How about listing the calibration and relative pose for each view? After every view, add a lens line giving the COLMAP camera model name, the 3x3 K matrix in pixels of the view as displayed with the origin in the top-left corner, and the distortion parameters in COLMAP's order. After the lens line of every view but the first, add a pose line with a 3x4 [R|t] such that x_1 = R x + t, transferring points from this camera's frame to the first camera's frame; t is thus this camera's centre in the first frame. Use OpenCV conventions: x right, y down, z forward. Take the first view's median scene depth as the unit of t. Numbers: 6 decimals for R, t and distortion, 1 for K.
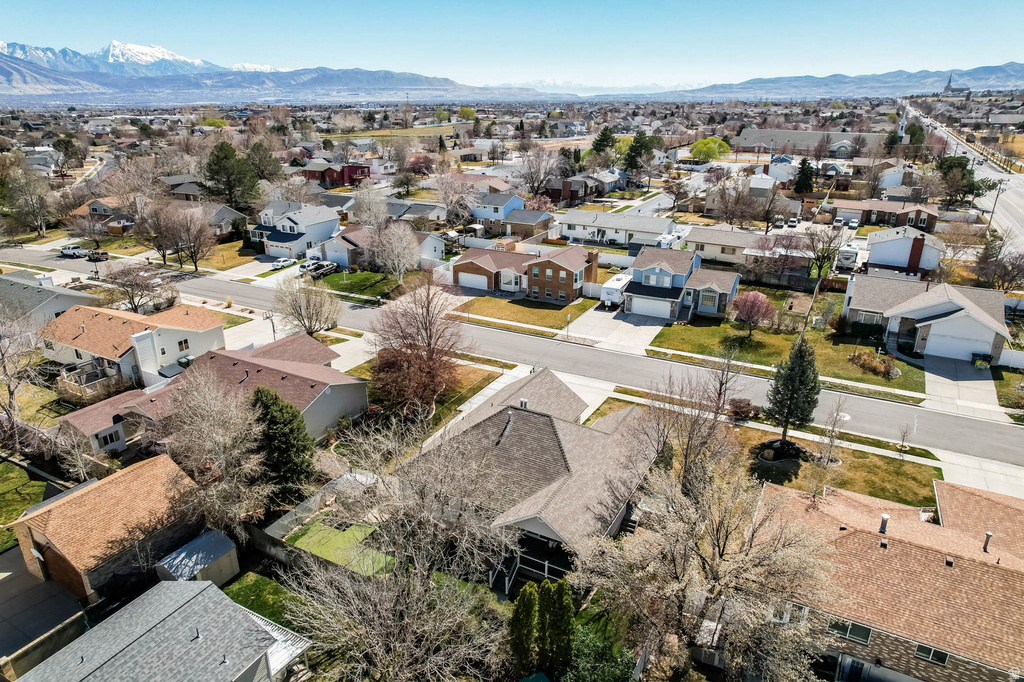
lens RADIAL K [[656.8, 0, 512.0], [0, 656.8, 341.0], [0, 0, 1]] dist [-0.084954, 0.074689]
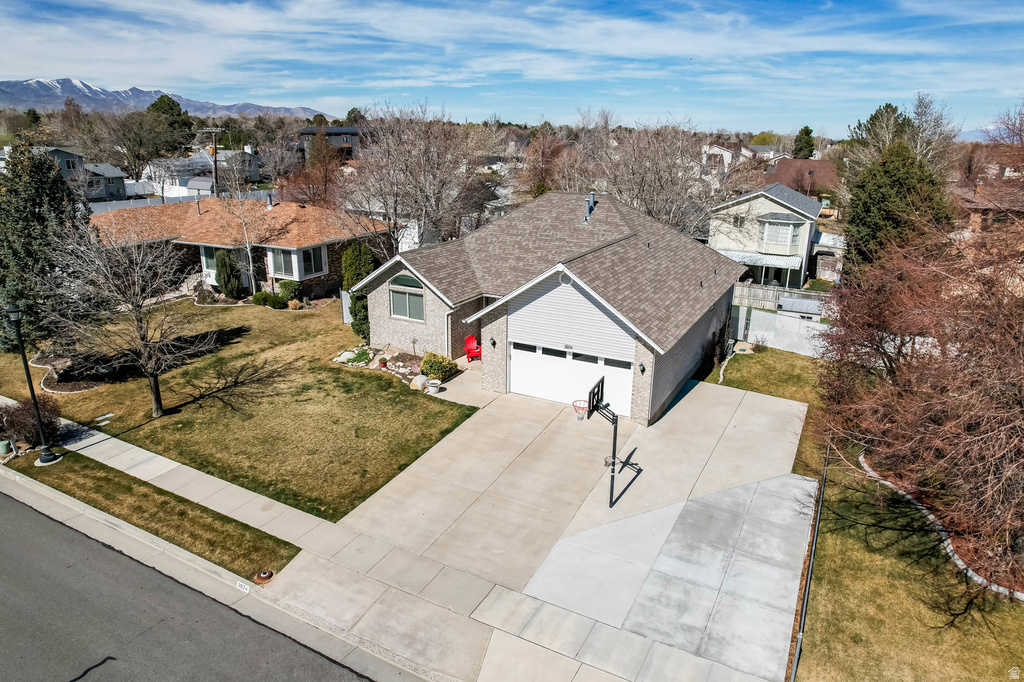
lens RADIAL K [[656.8, 0, 512.0], [0, 656.8, 341.0], [0, 0, 1]] dist [-0.084954, 0.074689]
pose [[-0.999989, -0.003132, -0.003609, 0.072933], [-0.004700, 0.781196, 0.624268, -0.150343], [0.000864, 0.624277, -0.781202, 1.154285]]
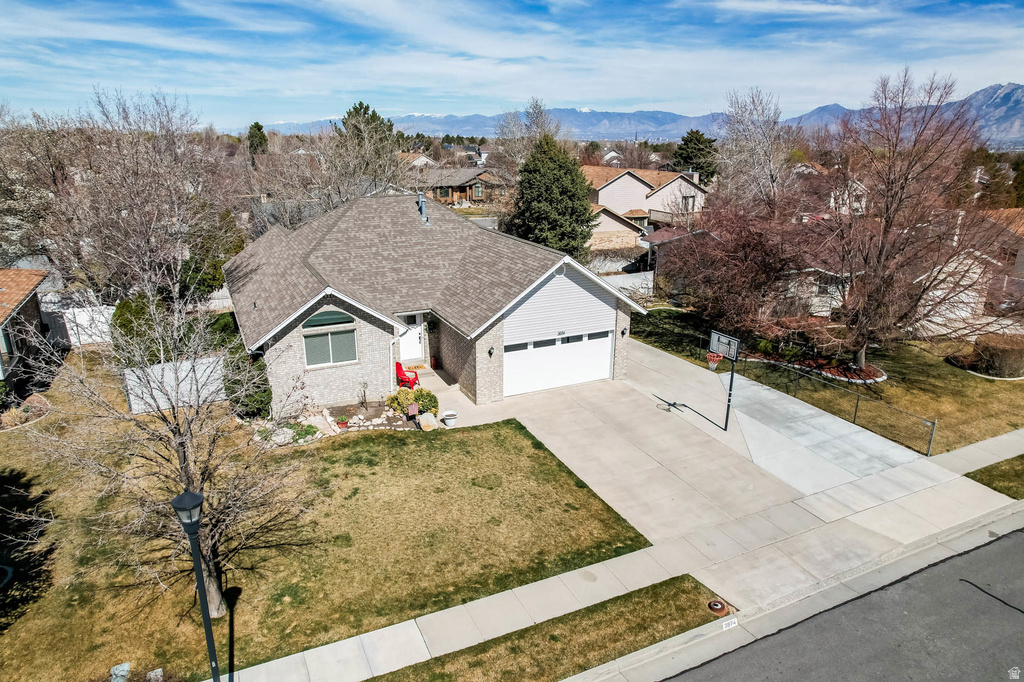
lens RADIAL K [[656.8, 0, 512.0], [0, 656.8, 341.0], [0, 0, 1]] dist [-0.084954, 0.074689]
pose [[-0.586156, 0.248244, -0.771231, 0.363474], [-0.291403, 0.823606, 0.486577, -0.096441], [0.755980, 0.509949, -0.410422, 1.009099]]
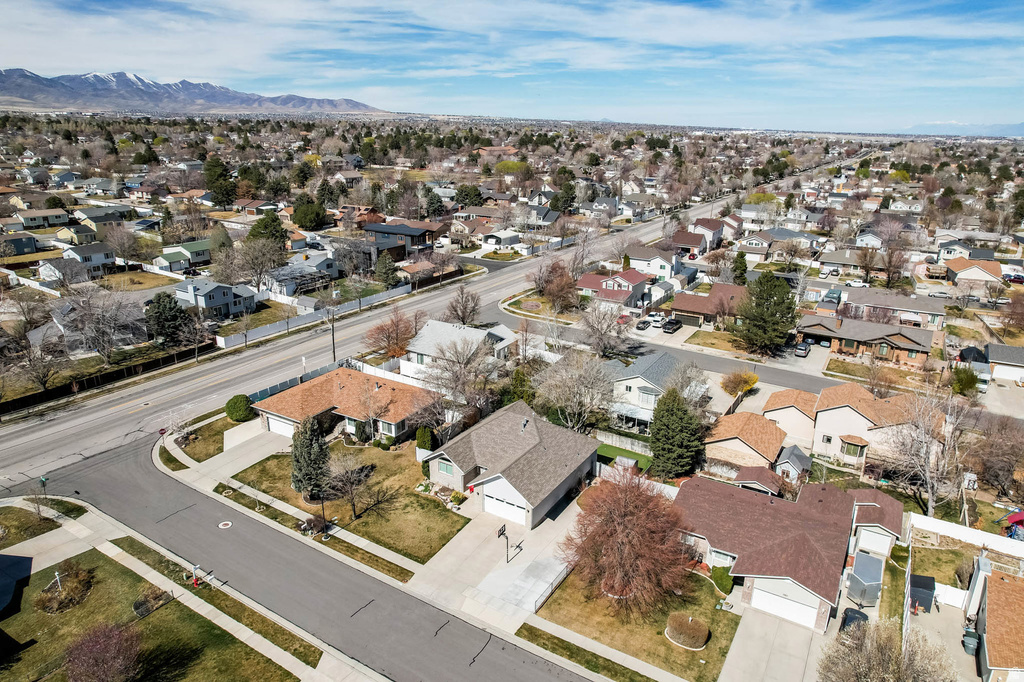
lens RADIAL K [[653.8, 0, 519.4], [0, 653.8, 367.1], [0, 0, 1]] dist [-0.039929, 0.001170]
pose [[-0.998675, -0.030511, 0.041441, -0.019176], [0.004701, 0.747826, 0.663878, -0.740366], [-0.051246, 0.663193, -0.746692, 1.483706]]
